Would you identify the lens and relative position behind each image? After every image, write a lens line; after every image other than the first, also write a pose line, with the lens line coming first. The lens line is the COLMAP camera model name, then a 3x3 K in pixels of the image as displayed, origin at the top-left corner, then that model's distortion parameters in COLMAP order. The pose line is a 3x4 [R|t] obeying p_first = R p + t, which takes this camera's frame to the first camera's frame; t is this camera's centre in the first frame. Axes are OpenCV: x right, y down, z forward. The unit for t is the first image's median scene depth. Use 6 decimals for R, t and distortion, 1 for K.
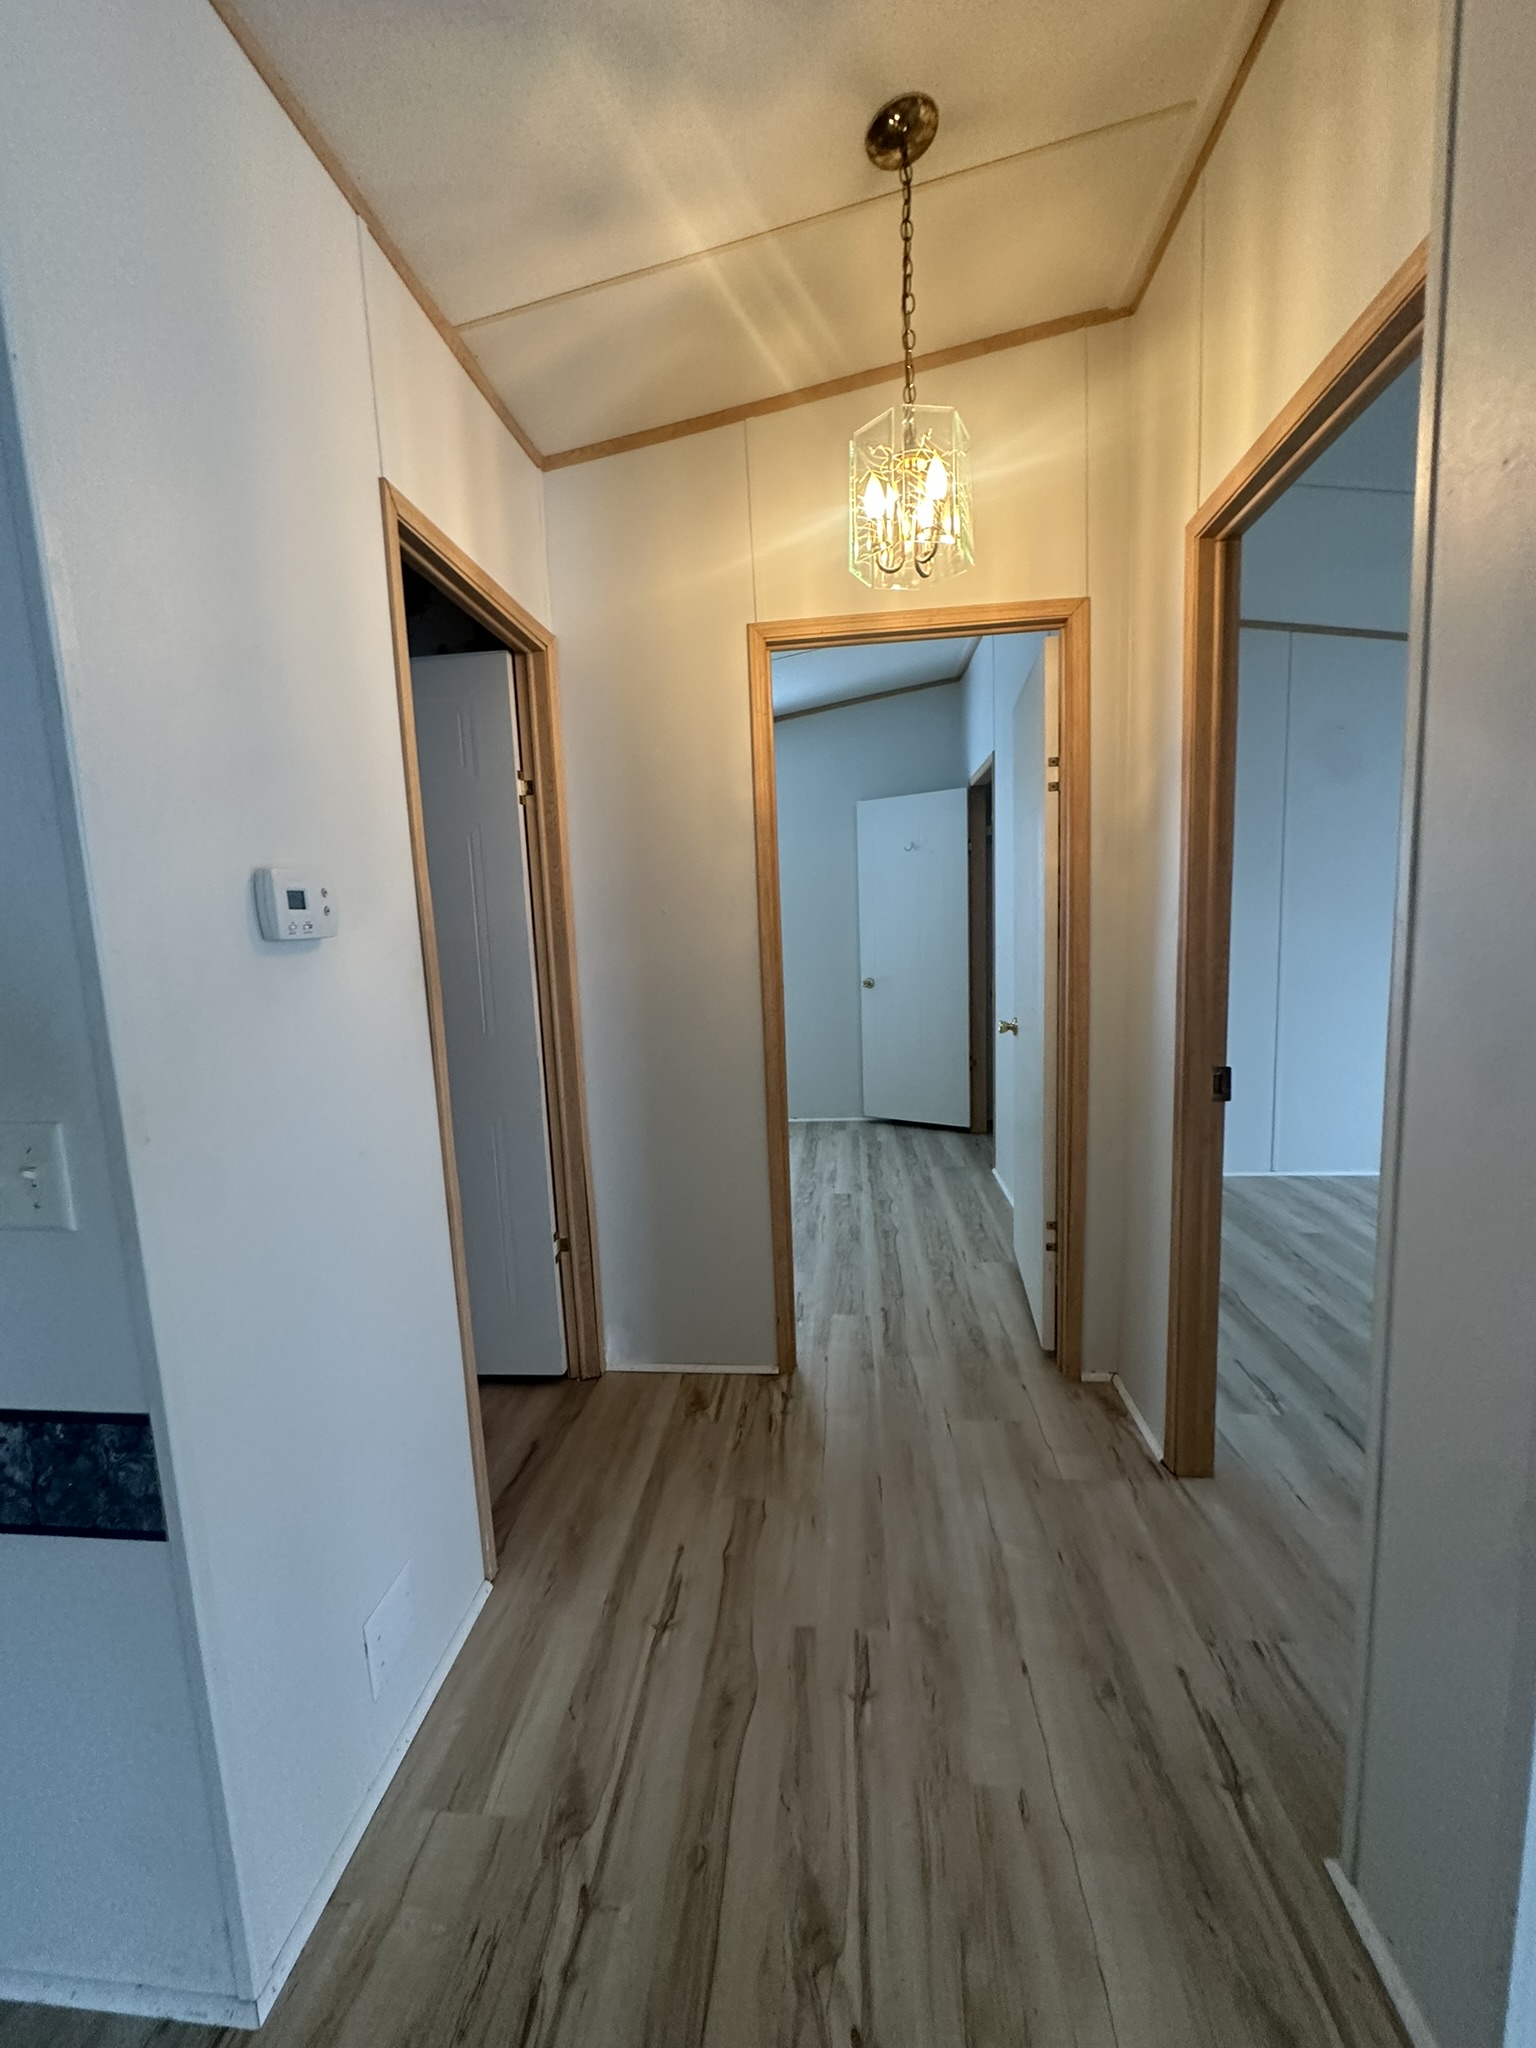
lens RADIAL K [[815.6, 0, 760.8], [0, 815.6, 1026.4], [0, 0, 1]] dist [-0.001888, 0.000119]
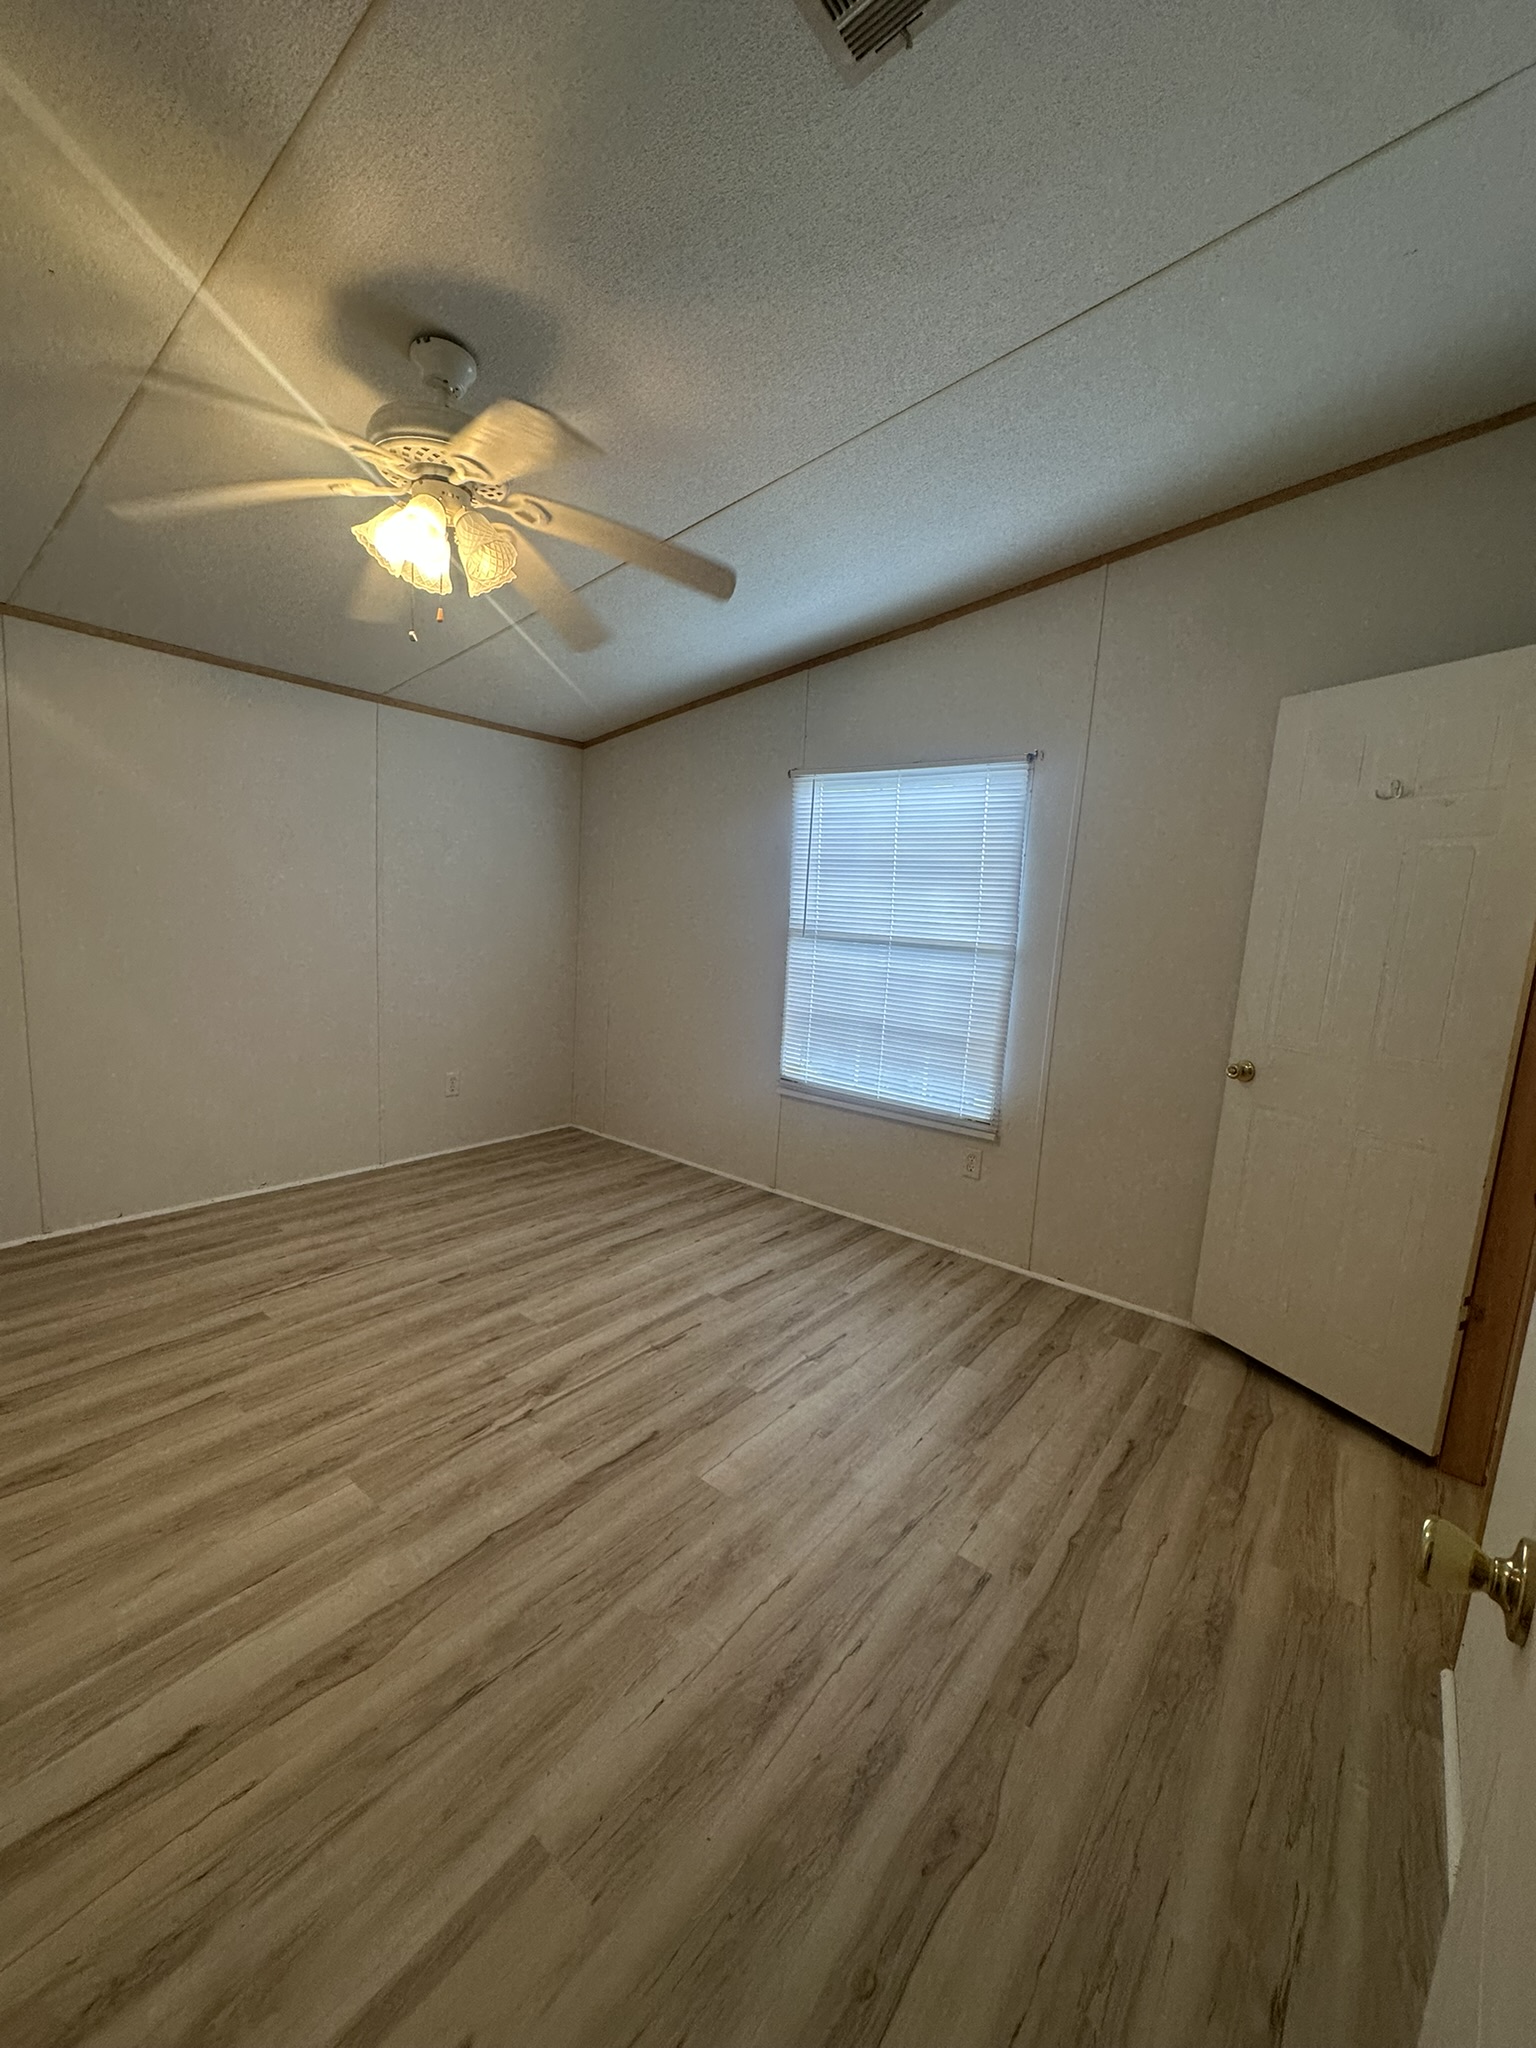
lens RADIAL K [[815.6, 0, 771.3], [0, 815.6, 1021.9], [0, 0, 1]] dist [-0.001888, 0.000119]
pose [[0.843861, 0.165129, -0.510520, 0.158917], [-0.160527, 0.985583, 0.053448, -0.072289], [0.511985, 0.036850, 0.858203, 0.495452]]
